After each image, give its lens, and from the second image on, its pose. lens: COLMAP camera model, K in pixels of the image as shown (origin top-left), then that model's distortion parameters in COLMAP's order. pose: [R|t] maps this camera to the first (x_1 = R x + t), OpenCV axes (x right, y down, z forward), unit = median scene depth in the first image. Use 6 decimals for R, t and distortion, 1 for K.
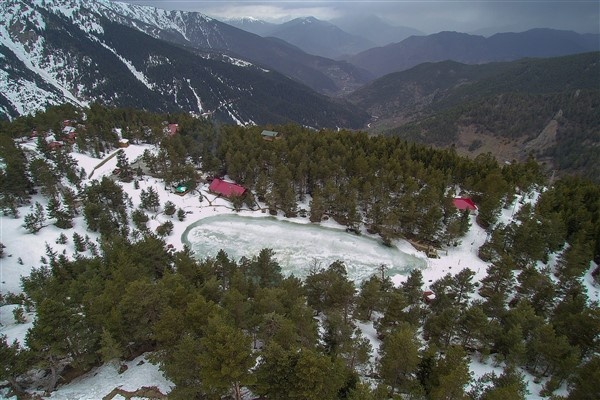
lens RADIAL K [[317.3, 0, 282.2], [0, 317.3, 200.7], [0, 0, 1]] dist [-0.023198, -0.024223]
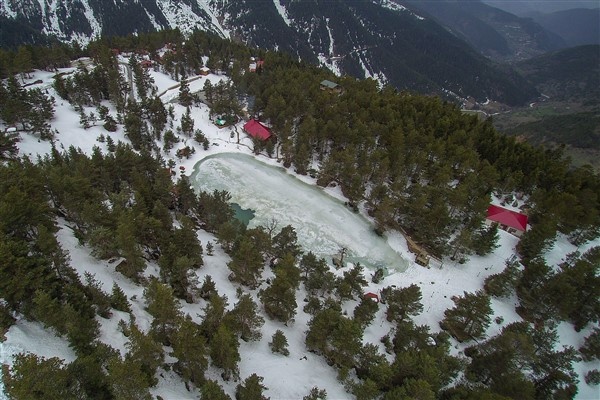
lens RADIAL K [[317.3, 0, 282.2], [0, 317.3, 200.7], [0, 0, 1]] dist [-0.023198, -0.024223]
pose [[0.880401, 0.299987, -0.367290, 0.334940], [-0.241136, 0.950083, 0.197982, -0.045172], [0.408348, -0.085737, 0.908791, 0.090357]]
